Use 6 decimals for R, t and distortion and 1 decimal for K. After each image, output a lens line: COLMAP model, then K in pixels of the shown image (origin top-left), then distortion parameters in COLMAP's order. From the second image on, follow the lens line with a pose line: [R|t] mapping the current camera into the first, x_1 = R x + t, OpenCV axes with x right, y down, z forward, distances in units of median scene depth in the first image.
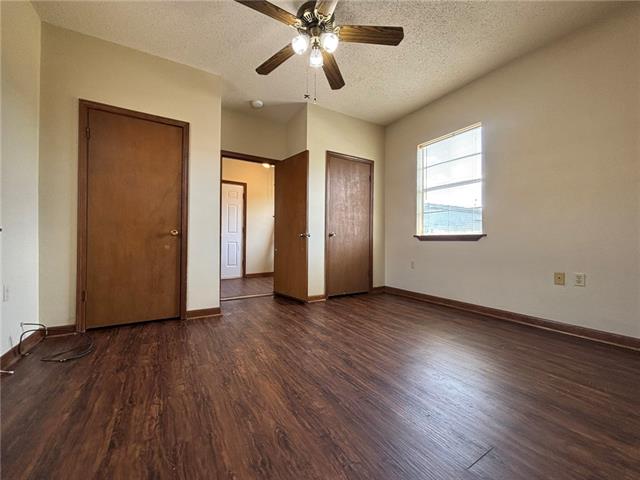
lens RADIAL K [[260.0, 0, 319.7], [0, 260.0, 238.2], [0, 0, 1]] dist [0.001727, 0.000508]
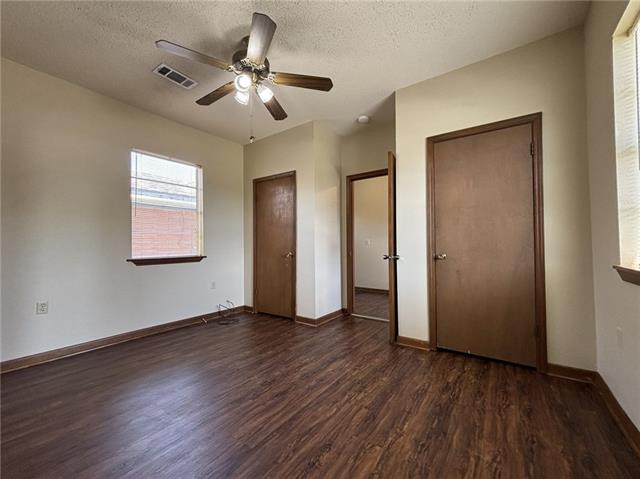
lens RADIAL K [[260.0, 0, 314.3], [0, 260.0, 241.2], [0, 0, 1]] dist [0.001727, 0.000508]
pose [[0.399504, -0.031334, -0.916196, 0.745470], [0.009309, 0.999503, -0.030124, -0.051328], [0.916684, 0.003506, 0.399597, 0.593656]]
